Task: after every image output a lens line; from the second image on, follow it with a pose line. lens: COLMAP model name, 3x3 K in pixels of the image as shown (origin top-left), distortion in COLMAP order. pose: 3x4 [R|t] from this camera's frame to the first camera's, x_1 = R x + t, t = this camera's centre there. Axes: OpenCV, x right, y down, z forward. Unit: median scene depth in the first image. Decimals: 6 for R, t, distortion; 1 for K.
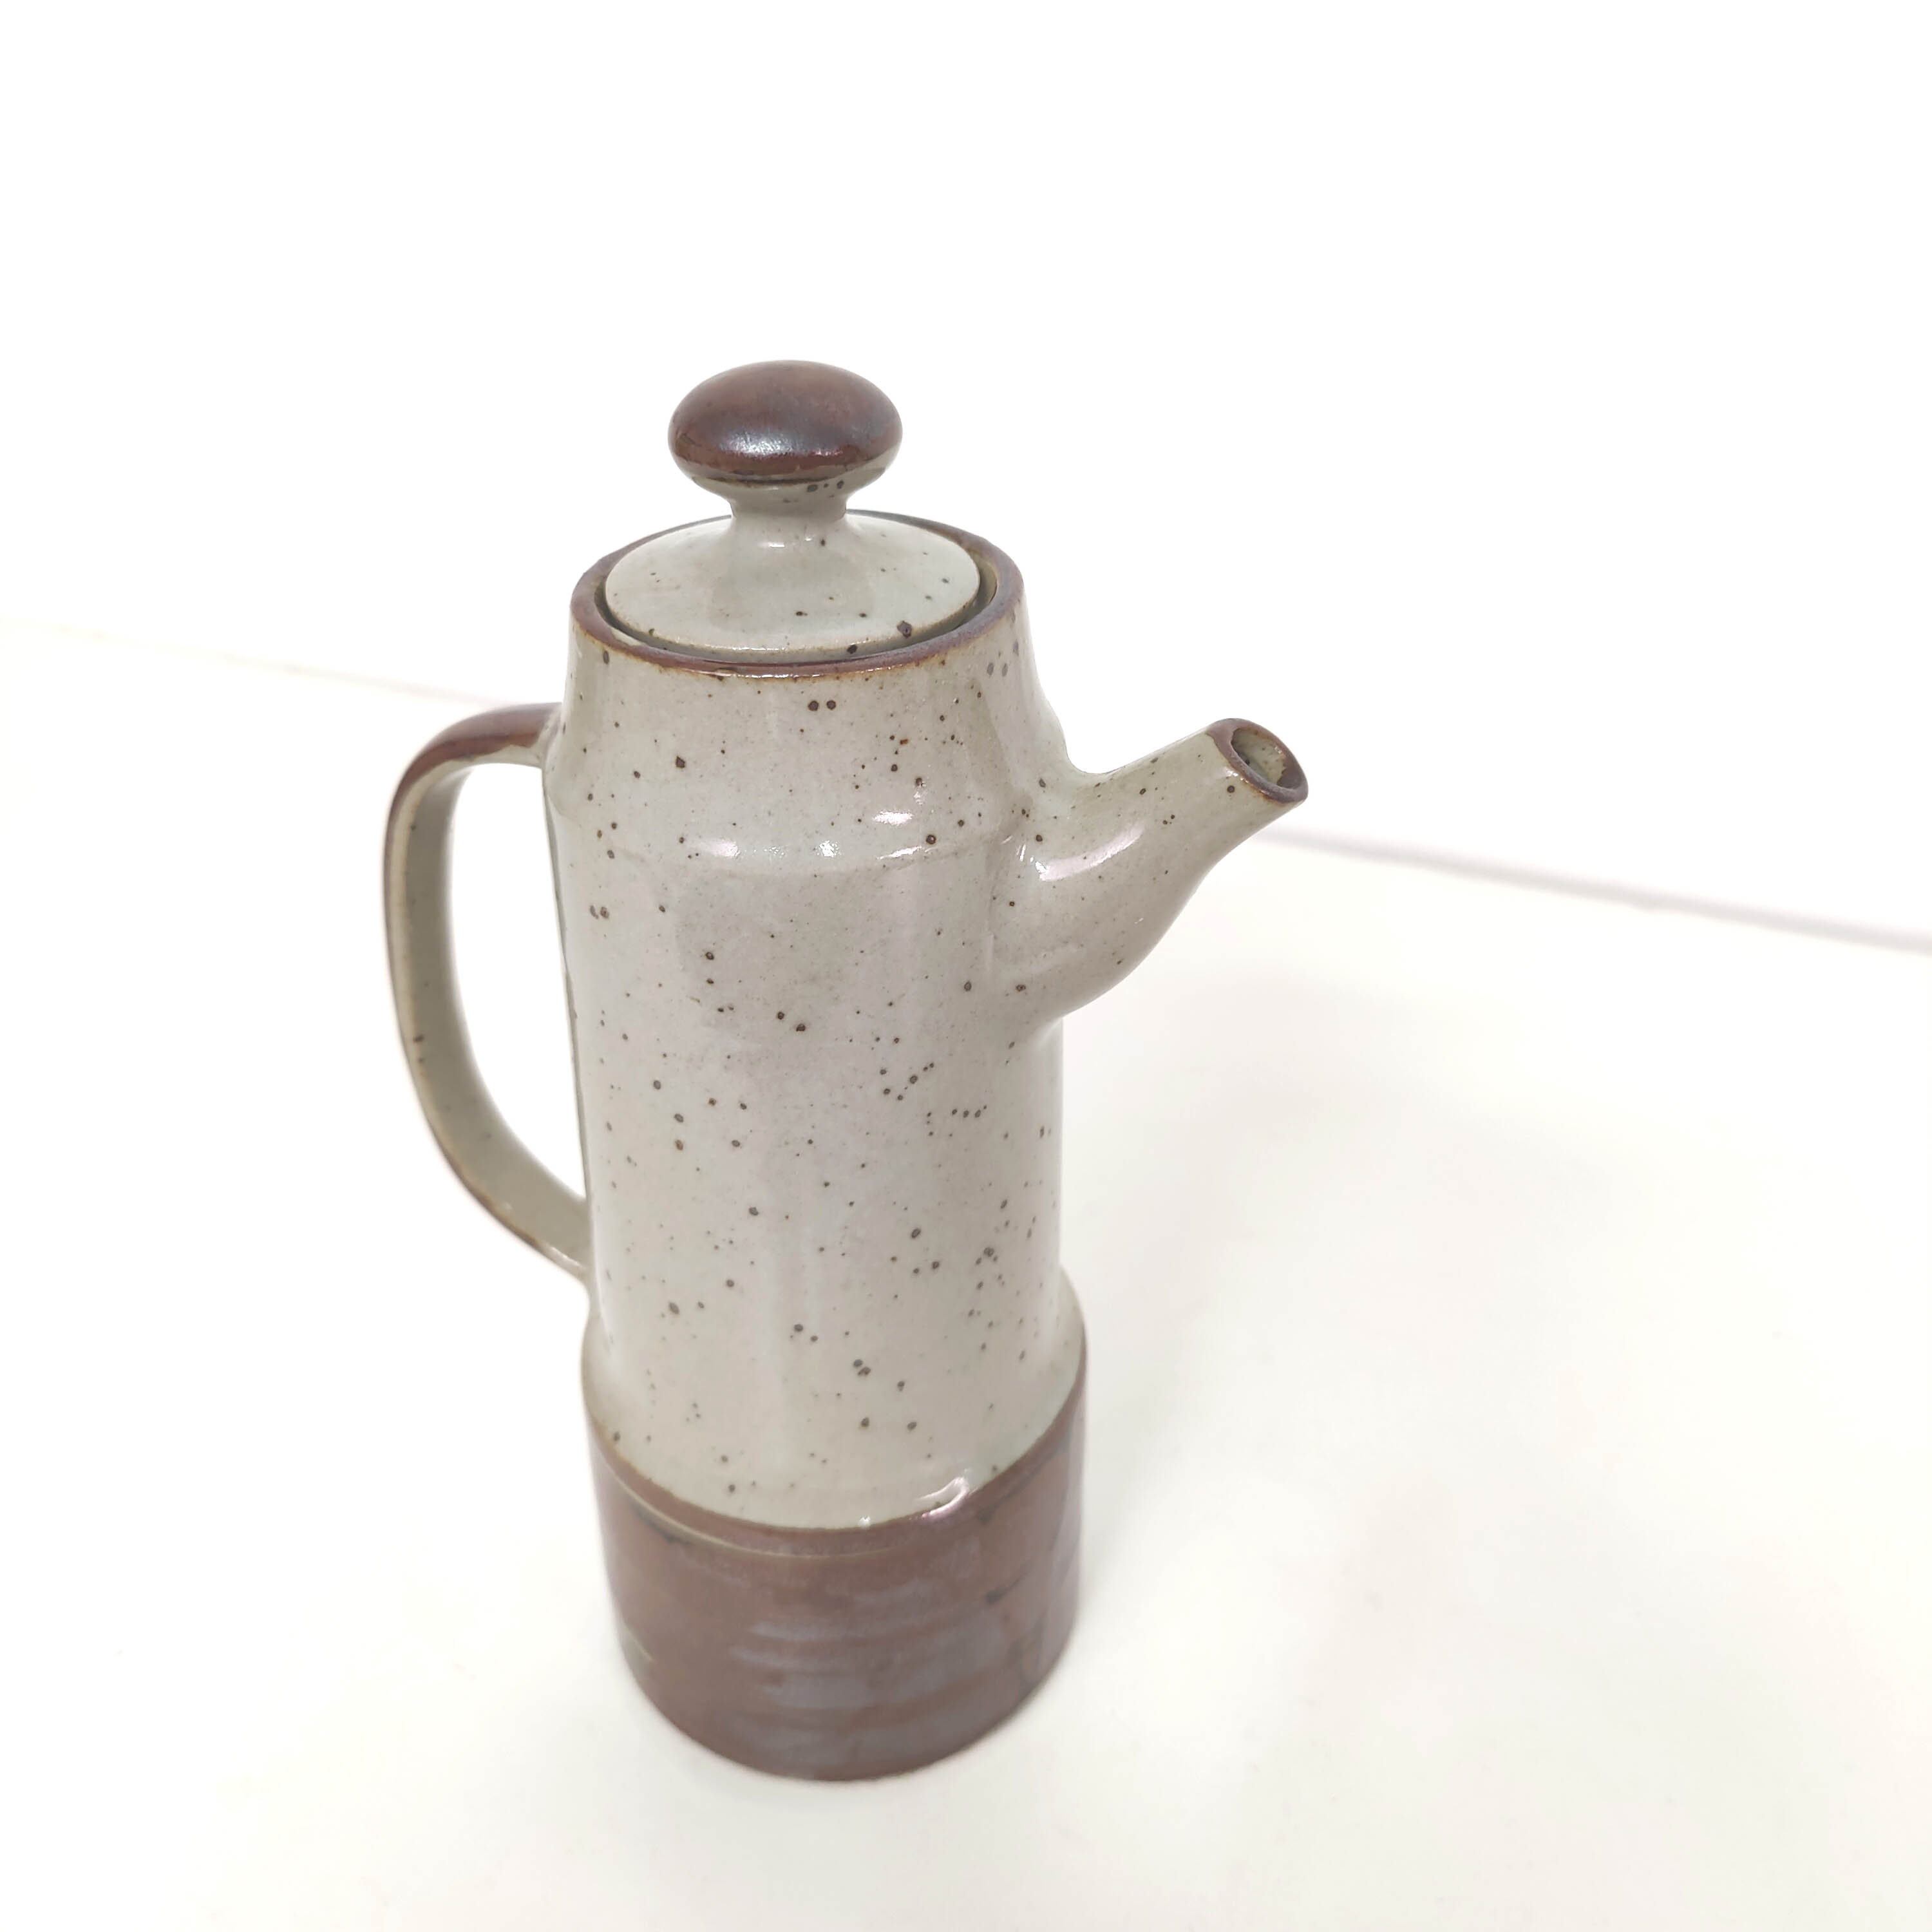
lens RADIAL K [[1840.6, 0, 935.4], [0, 1840.6, 962.6], [0, 0, 1]] dist [-0.055854, 0.211717]
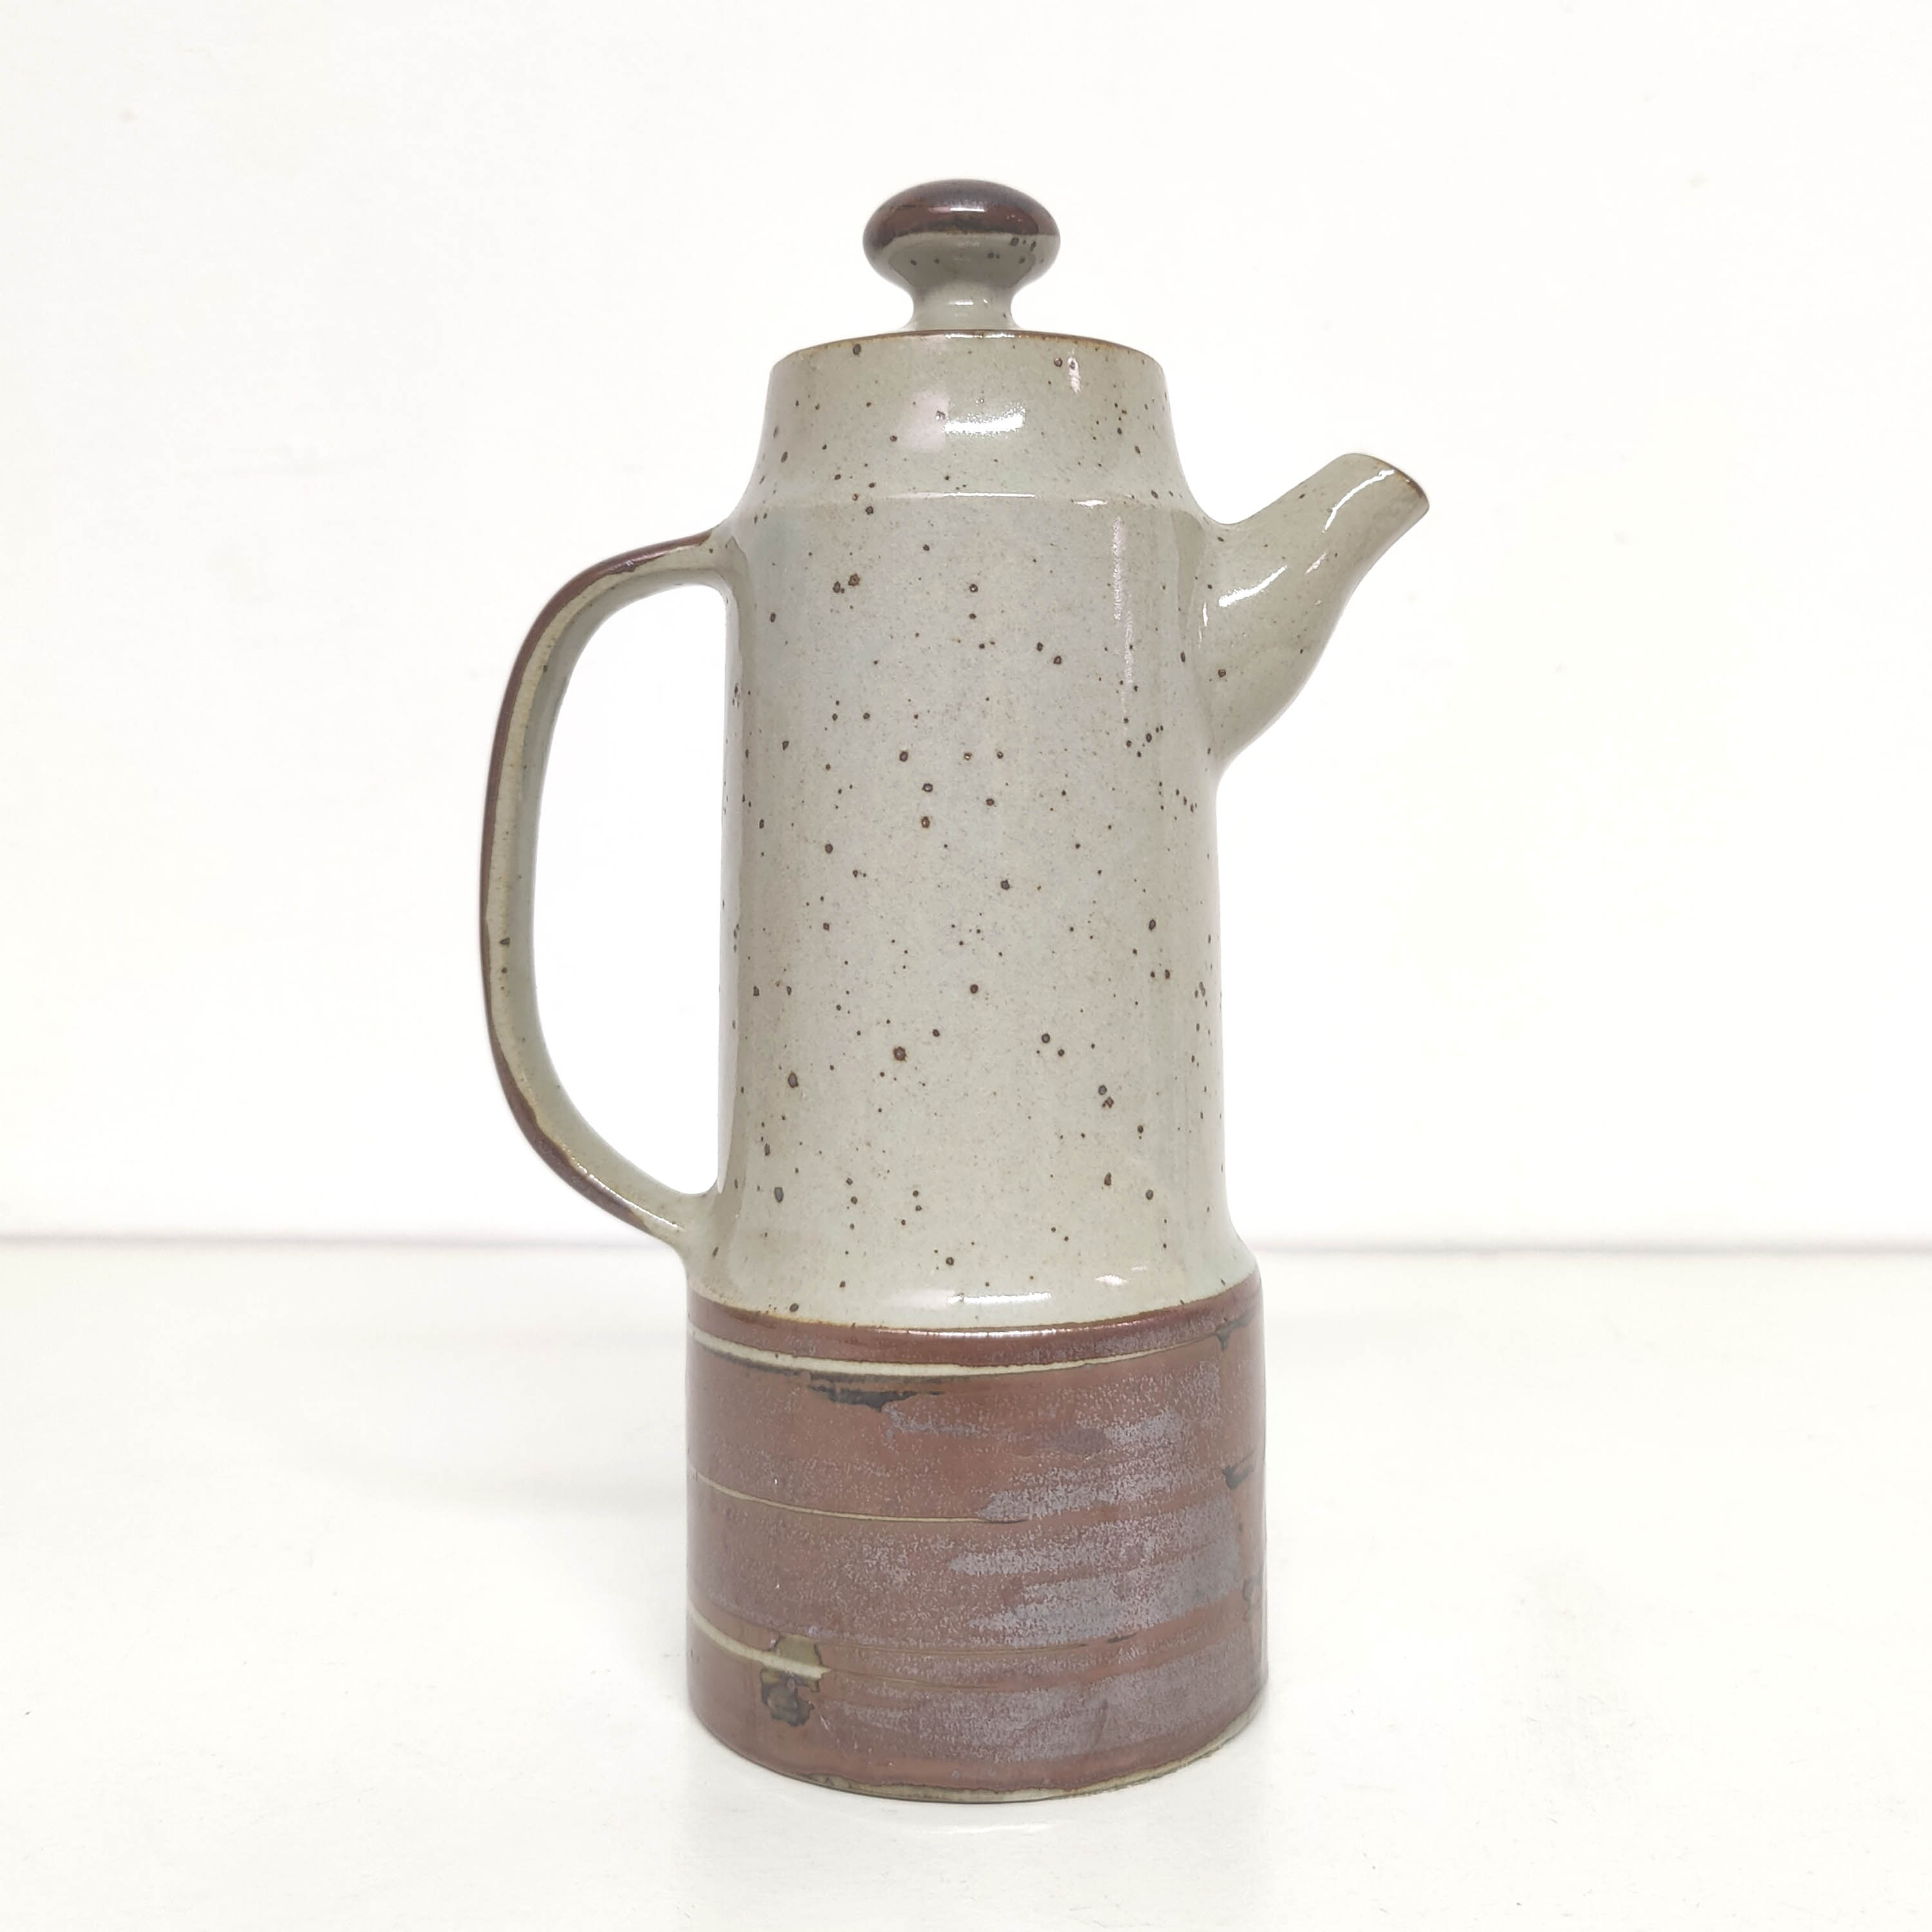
lens RADIAL K [[2268.5, 0, 969.9], [0, 2268.5, 869.1], [0, 0, 1]] dist [-0.026202, 0.165448]
pose [[0.953865, -0.009193, 0.300095, -0.494191], [0.163012, 0.855231, -0.491942, 0.741774], [-0.252128, 0.518166, 0.817274, 0.012045]]
